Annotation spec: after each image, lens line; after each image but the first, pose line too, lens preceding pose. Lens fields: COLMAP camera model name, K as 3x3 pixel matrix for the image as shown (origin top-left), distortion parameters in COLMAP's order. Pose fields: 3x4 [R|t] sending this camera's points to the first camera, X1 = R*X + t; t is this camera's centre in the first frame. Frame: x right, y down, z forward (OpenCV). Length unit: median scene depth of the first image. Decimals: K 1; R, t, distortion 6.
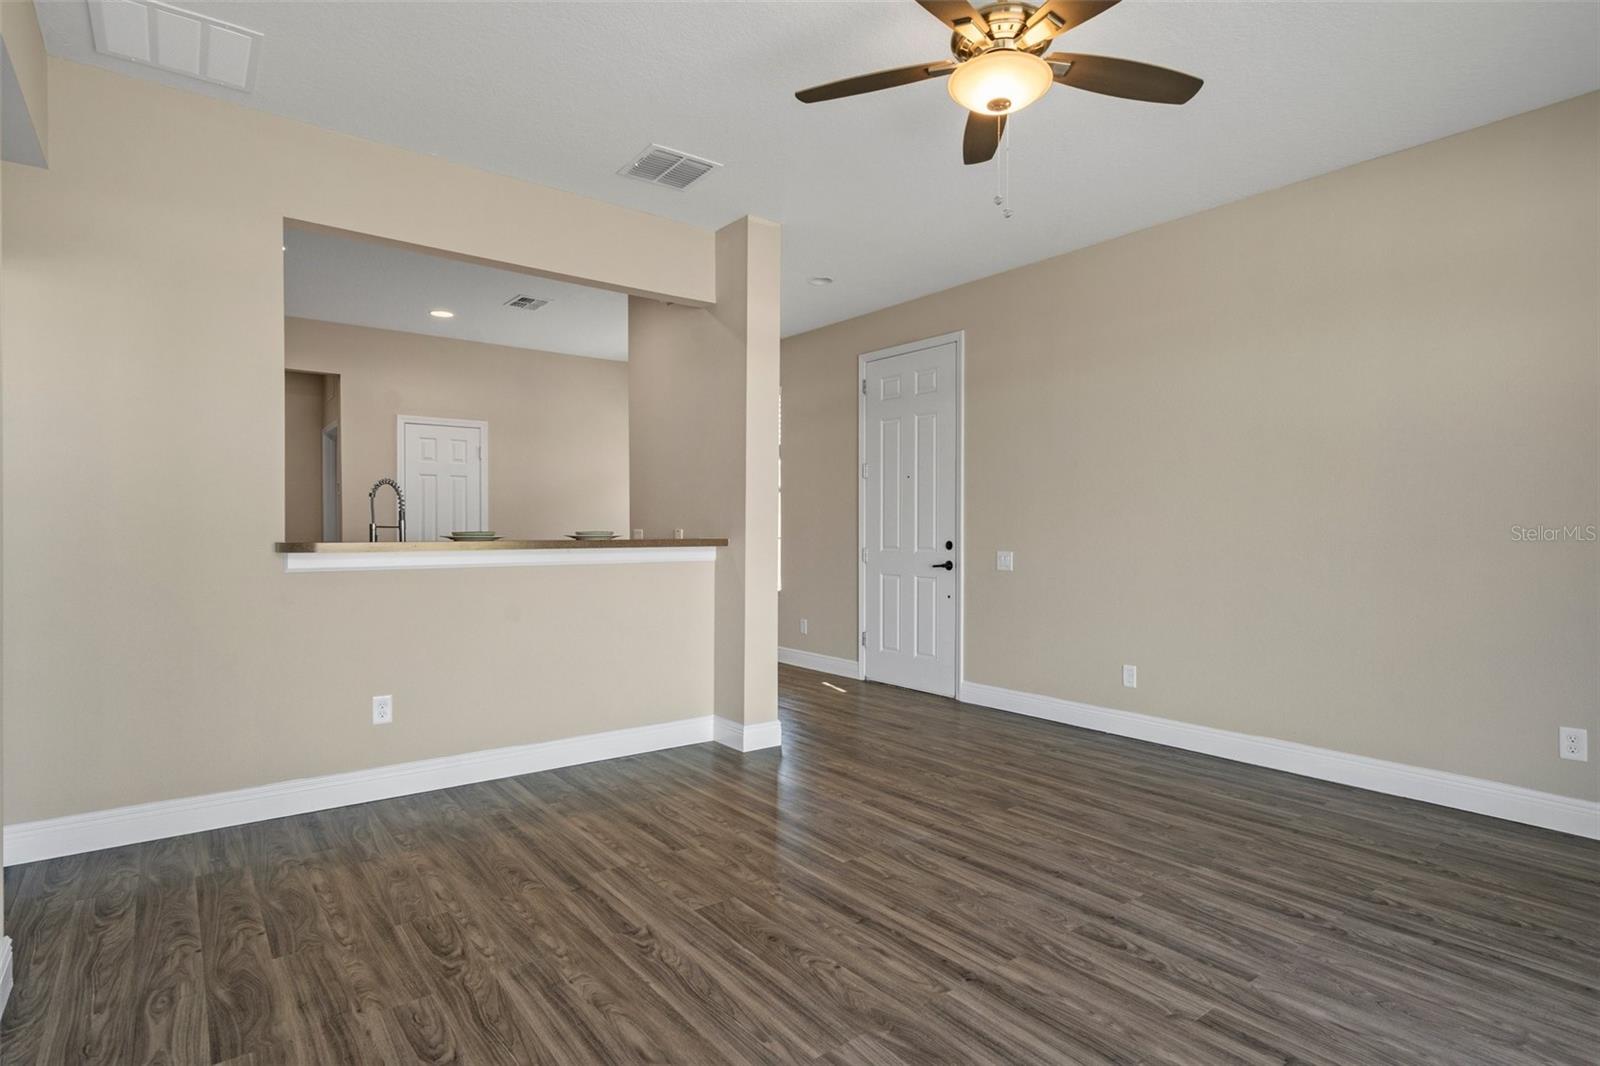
lens RADIAL K [[824.3, 0, 800.0], [0, 824.3, 533.0], [0, 0, 1]] dist [0.002138, 0.000488]
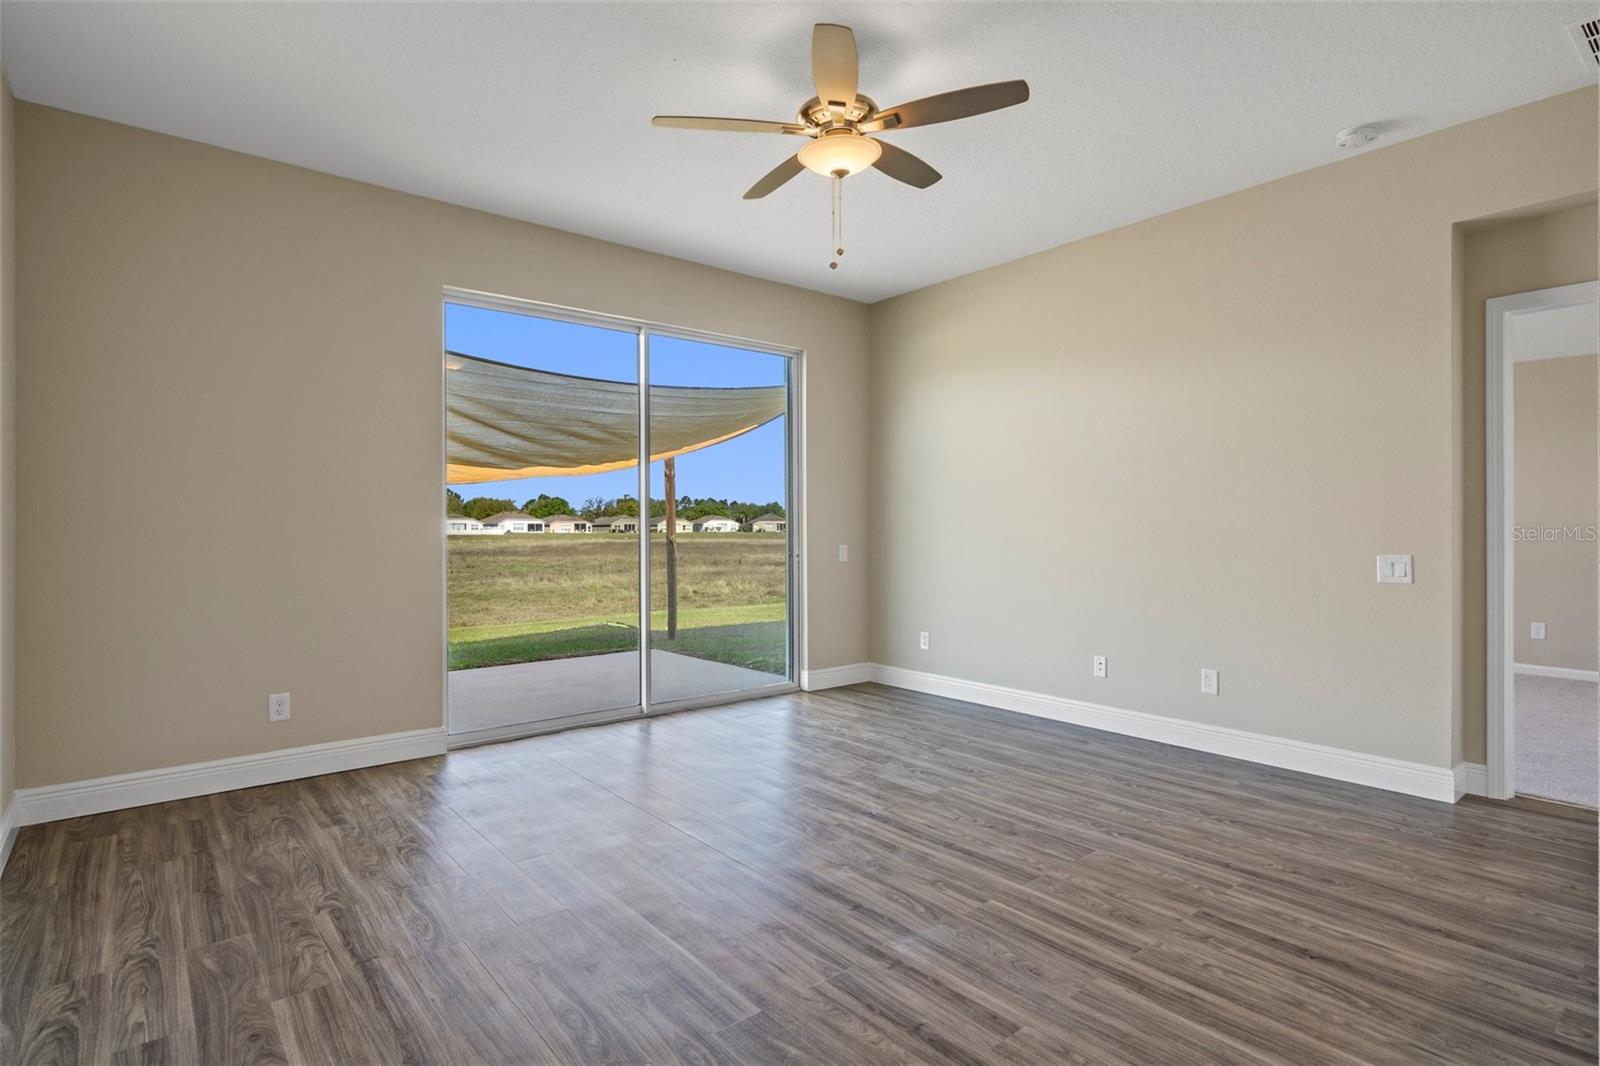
lens RADIAL K [[809.7, 0, 796.5], [0, 809.7, 525.1], [0, 0, 1]] dist [0.003406, -0.000540]
pose [[-0.999472, -0.001284, -0.032476, 0.316243], [-0.001346, 0.999997, 0.001863, -0.004676], [0.032473, 0.001905, -0.999471, 2.020141]]
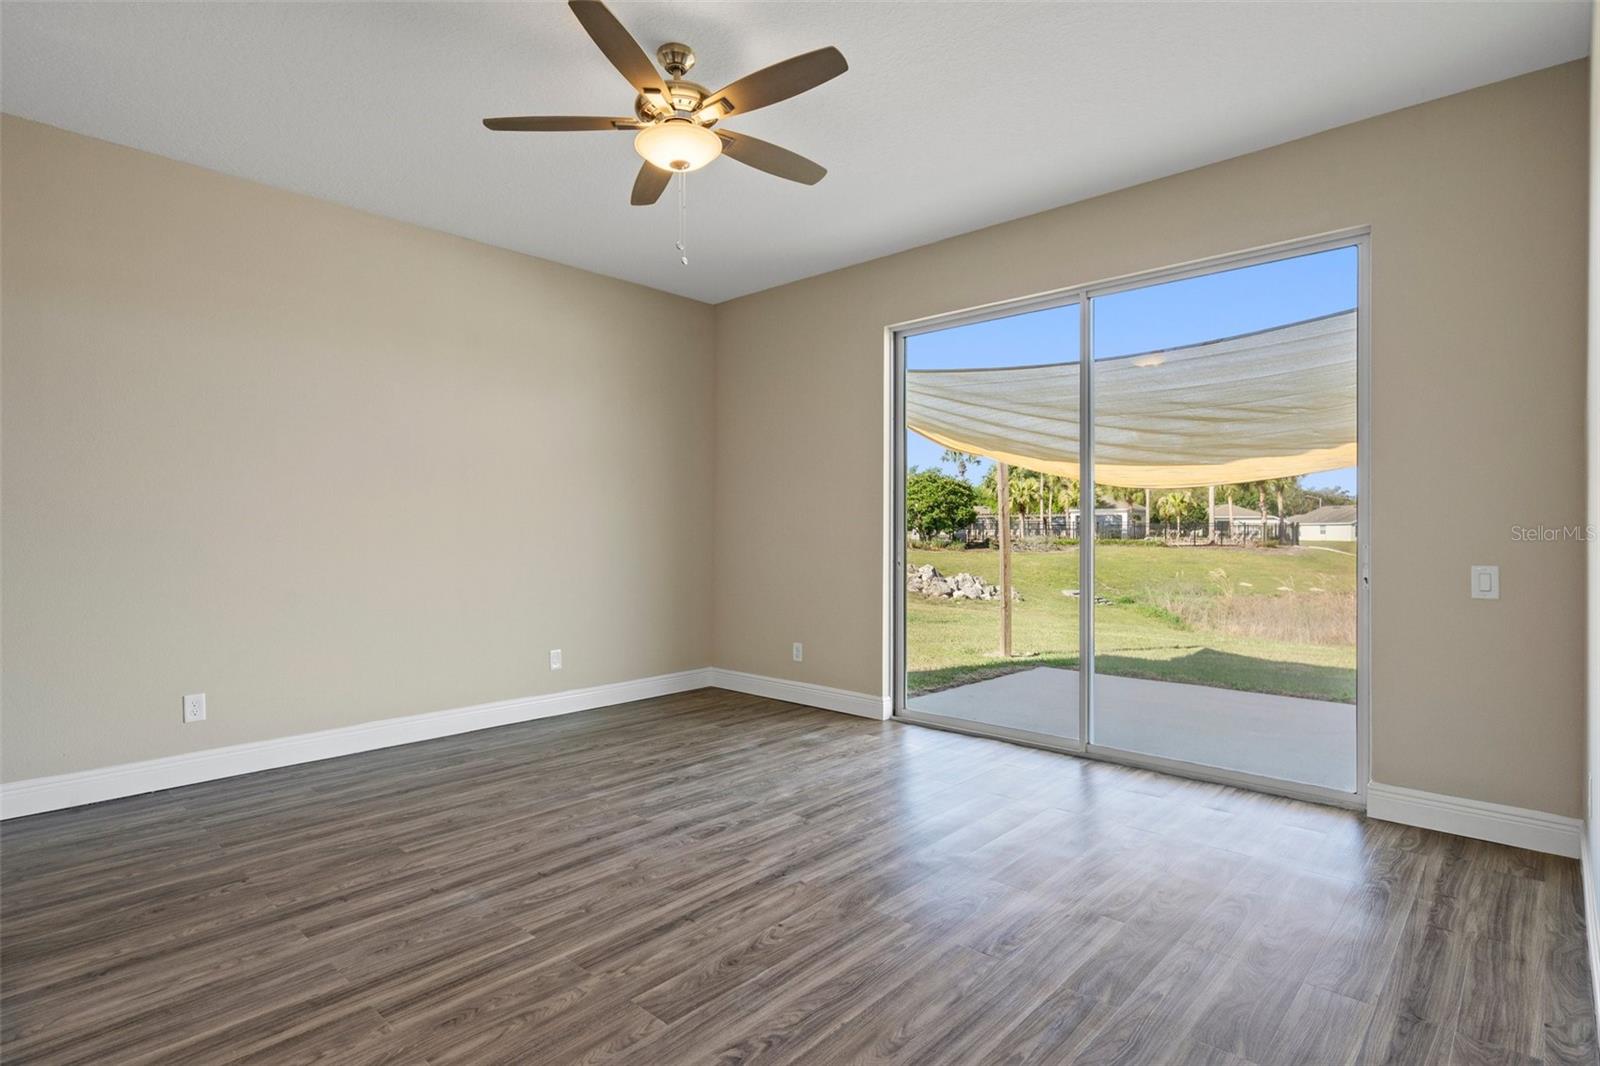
lens RADIAL K [[809.7, 0, 796.5], [0, 809.7, 525.1], [0, 0, 1]] dist [0.003406, -0.000540]
pose [[-0.168323, 0.002170, 0.985730, -0.844839], [0.003121, 0.999994, -0.001669, -0.004936], [-0.985727, 0.002796, -0.168329, 0.954983]]
